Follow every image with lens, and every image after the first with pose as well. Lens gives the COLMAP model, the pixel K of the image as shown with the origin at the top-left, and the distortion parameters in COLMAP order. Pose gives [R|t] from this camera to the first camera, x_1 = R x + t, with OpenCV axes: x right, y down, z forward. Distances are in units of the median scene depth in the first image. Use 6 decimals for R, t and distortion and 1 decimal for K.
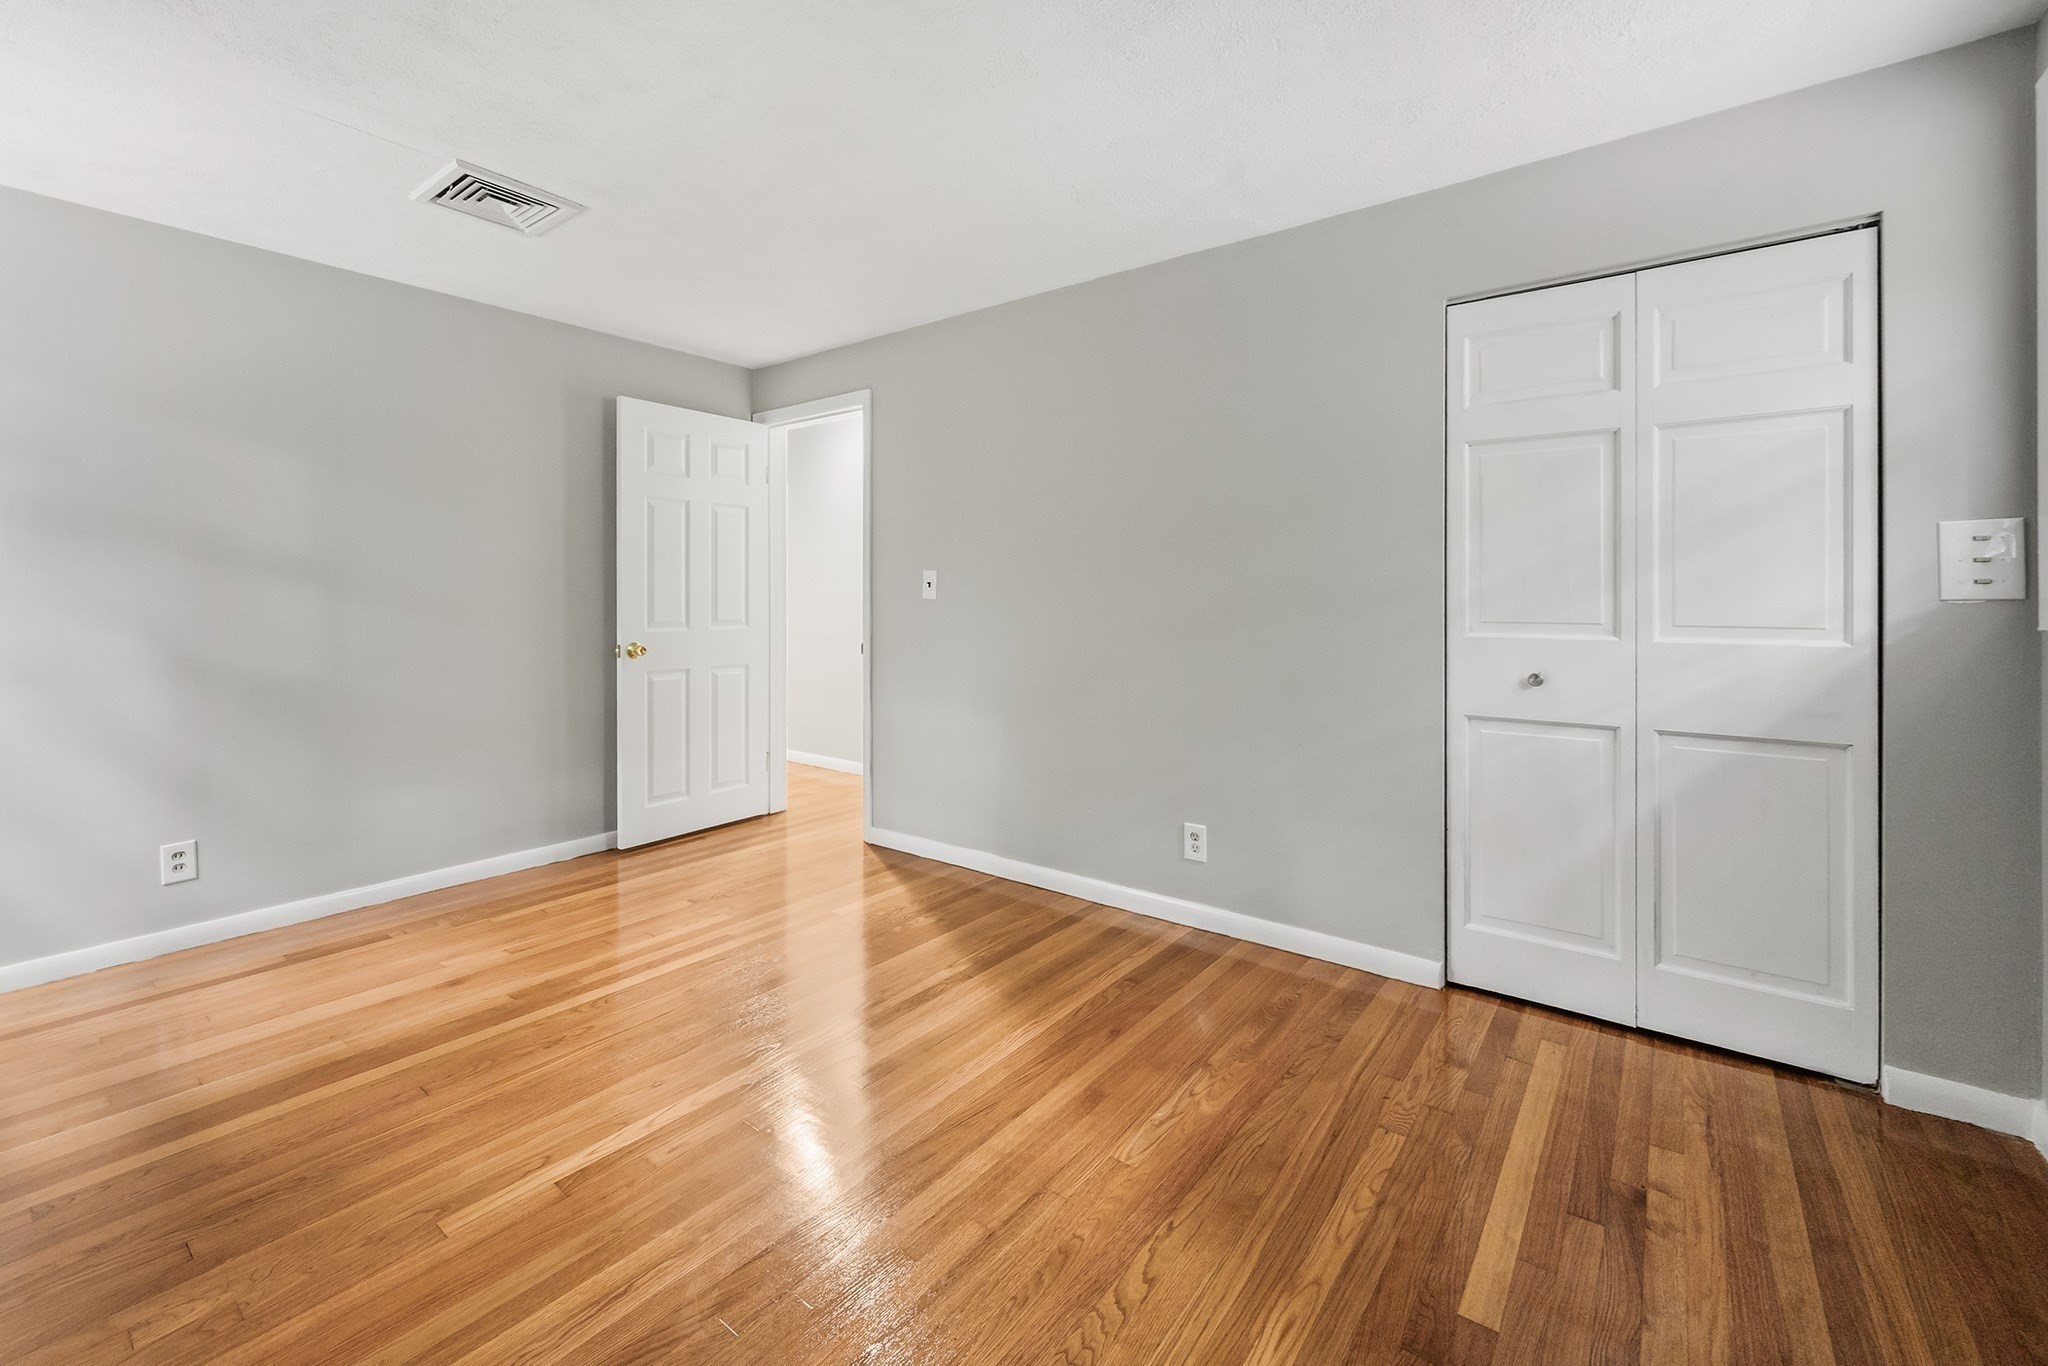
lens RADIAL K [[837.8, 0, 1029.9], [0, 837.8, 599.7], [0, 0, 1]] dist [-0.000493, -0.000105]
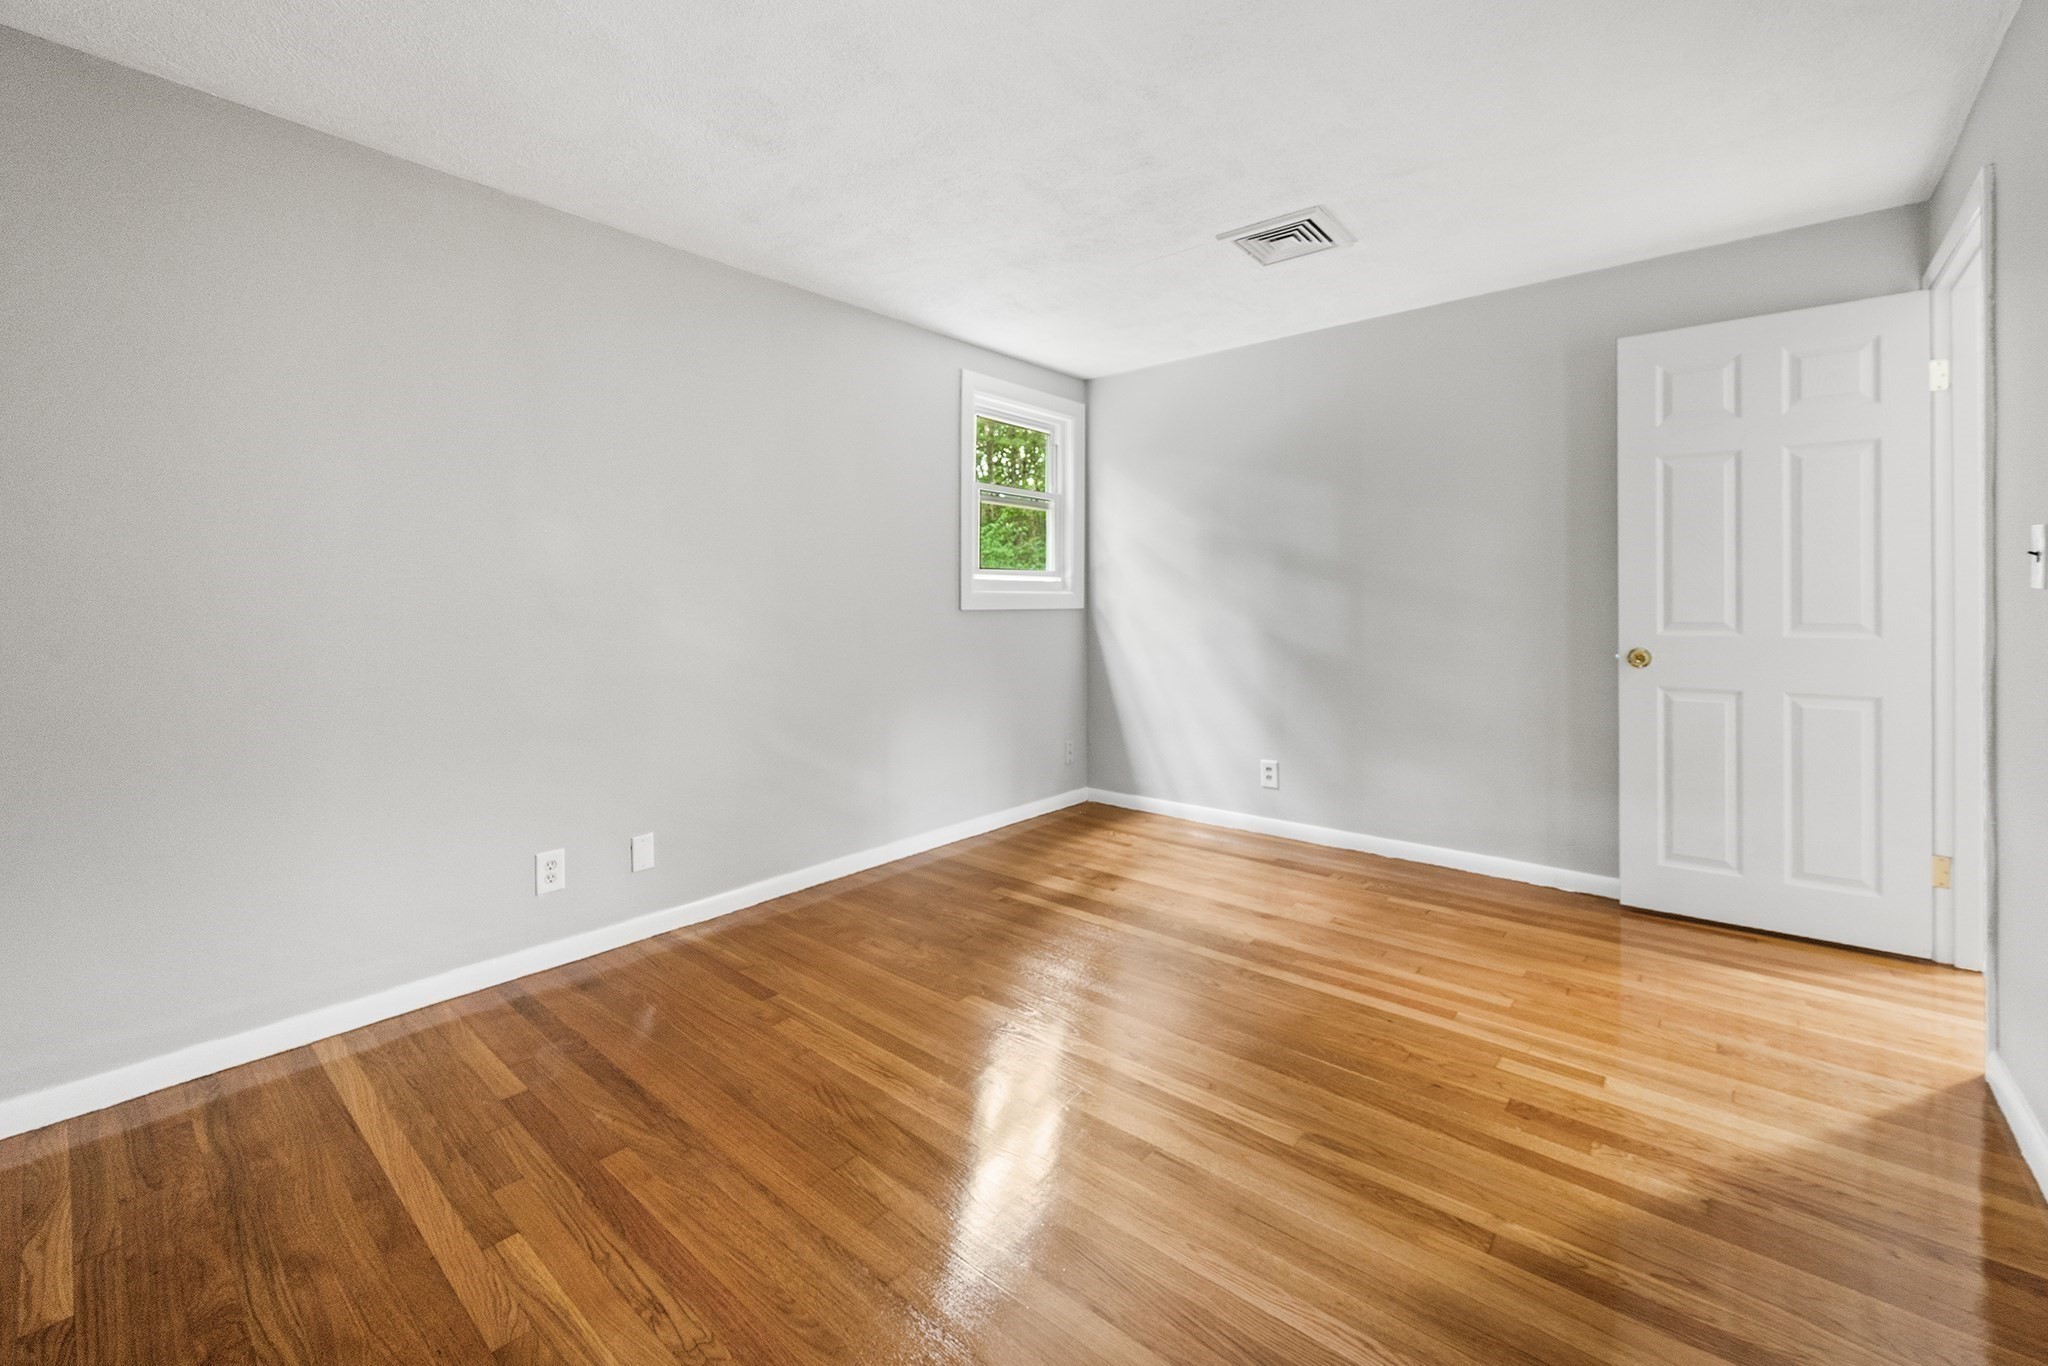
lens RADIAL K [[837.8, 0, 1029.9], [0, 837.8, 599.7], [0, 0, 1]] dist [-0.000493, -0.000105]
pose [[-0.043208, 0.004251, -0.999057, 0.464000], [0.004303, 0.999982, 0.004069, 0.000681], [0.999057, -0.004123, -0.043226, 0.644917]]
